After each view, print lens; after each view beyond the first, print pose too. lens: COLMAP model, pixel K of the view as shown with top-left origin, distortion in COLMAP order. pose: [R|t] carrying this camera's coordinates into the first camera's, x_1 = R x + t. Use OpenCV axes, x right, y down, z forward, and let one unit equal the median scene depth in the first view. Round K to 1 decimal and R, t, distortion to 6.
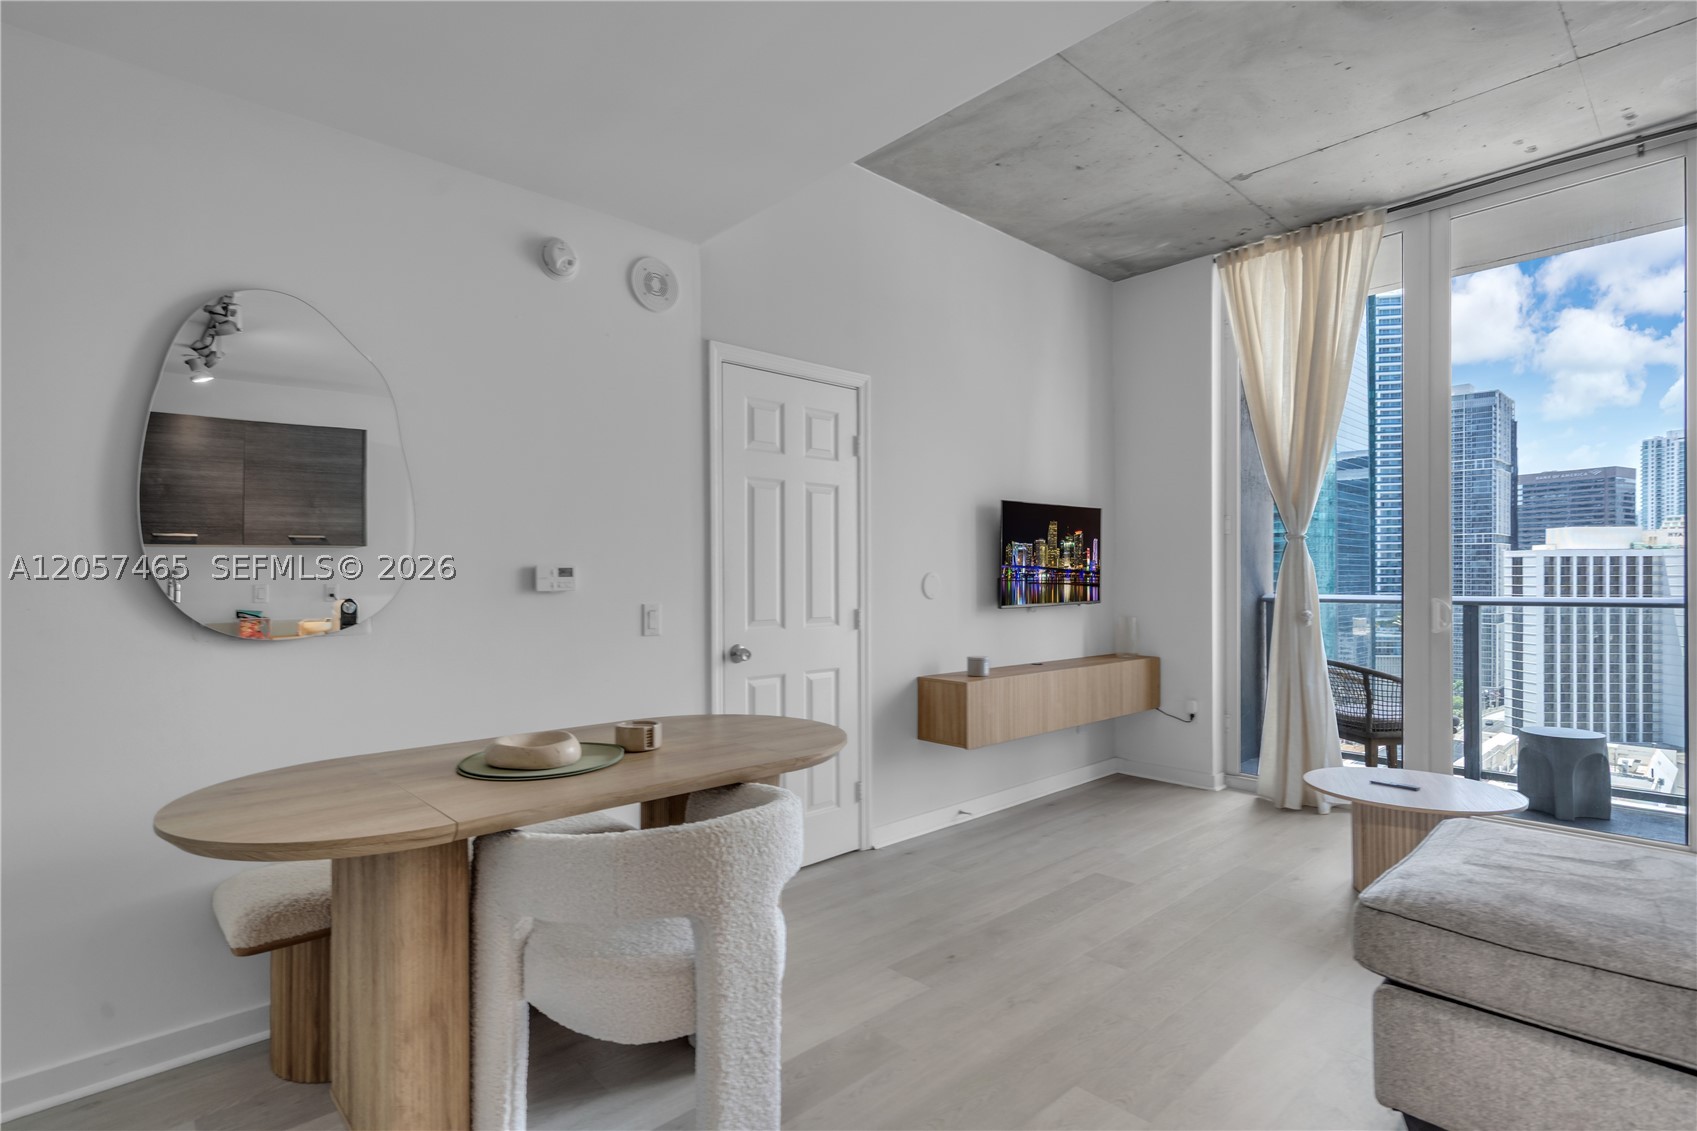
lens RADIAL K [[792.4, 0, 848.3], [0, 792.4, 578.2], [0, 0, 1]] dist [-0.017163, 0.005215]
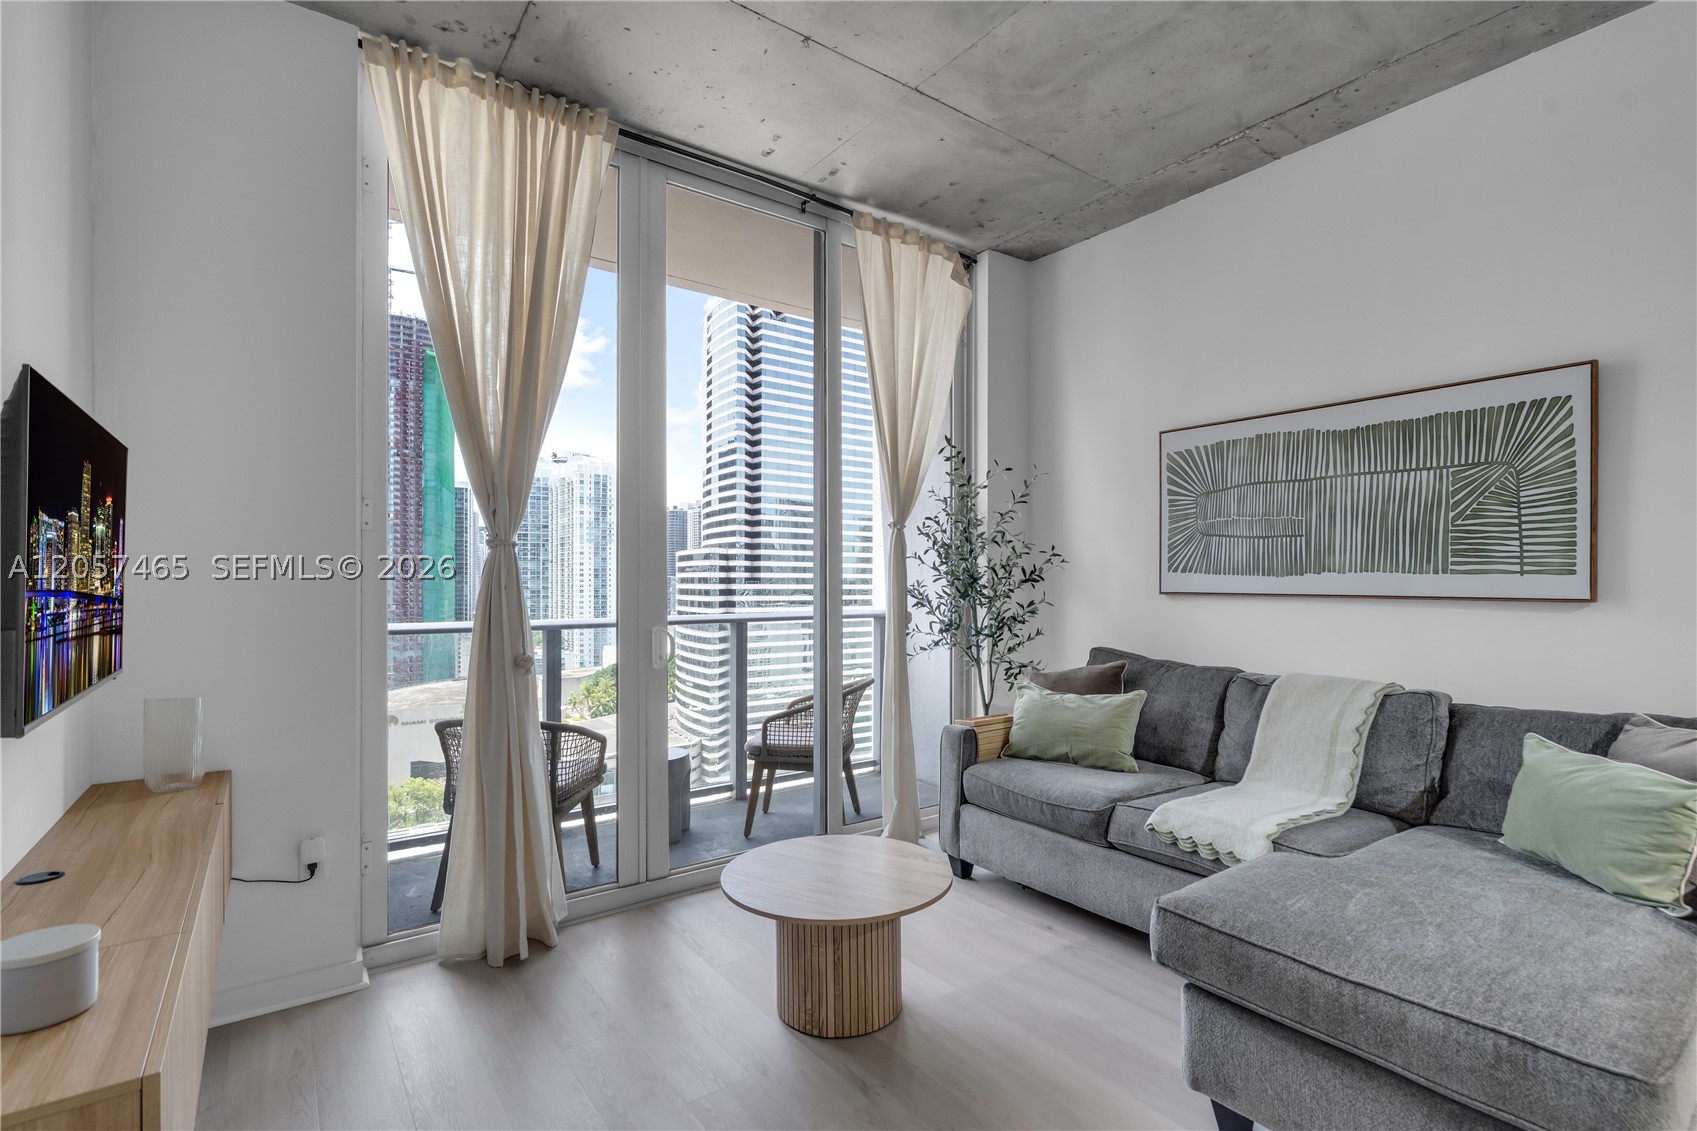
lens RADIAL K [[792.4, 0, 835.3], [0, 792.4, 578.5], [0, 0, 1]] dist [-0.017163, 0.005215]
pose [[0.122804, 0.009099, 0.992389, -0.050769], [-0.001489, 0.999959, -0.008984, -0.017265], [-0.992430, -0.000375, 0.122813, 0.640660]]
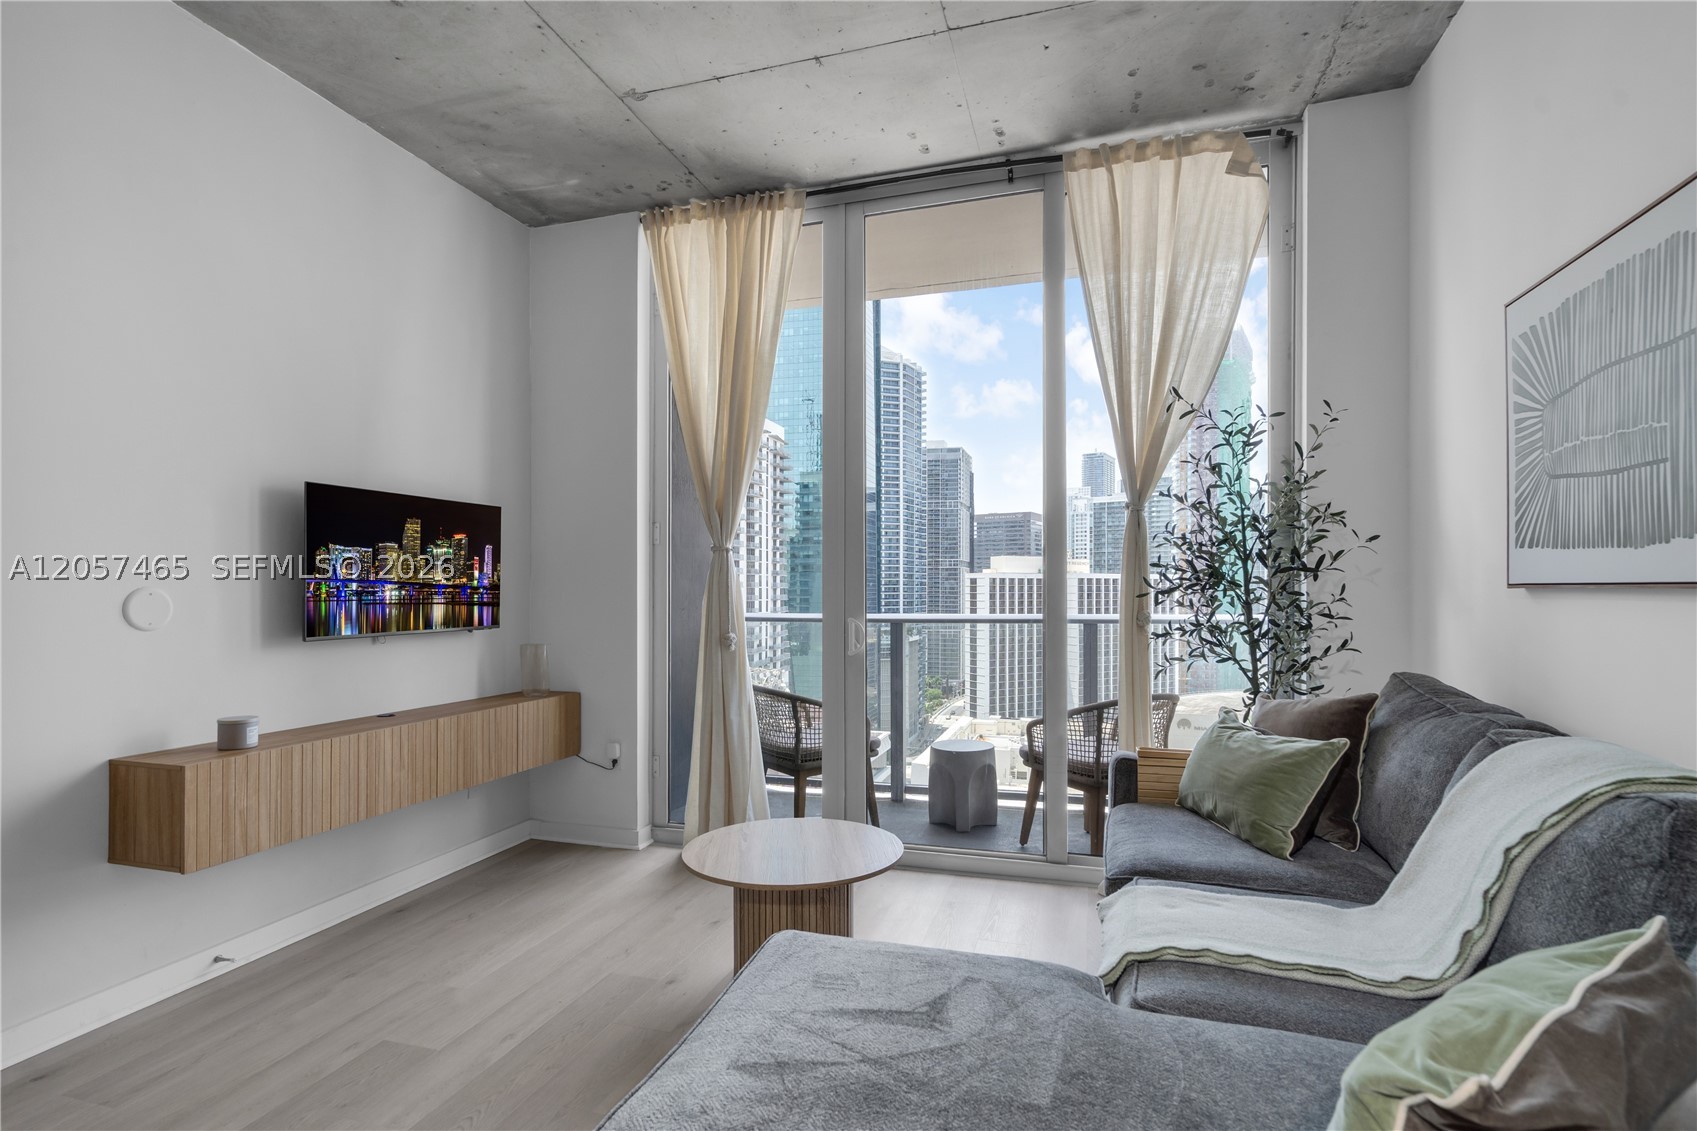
lens RADIAL K [[792.4, 0, 824.5], [0, 792.4, 588.4], [0, 0, 1]] dist [-0.017163, 0.005215]
pose [[0.867221, 0.005720, 0.497891, 0.232501], [-0.002440, 0.999971, -0.007239, -0.003112], [-0.497918, 0.005063, 0.867209, 0.183016]]
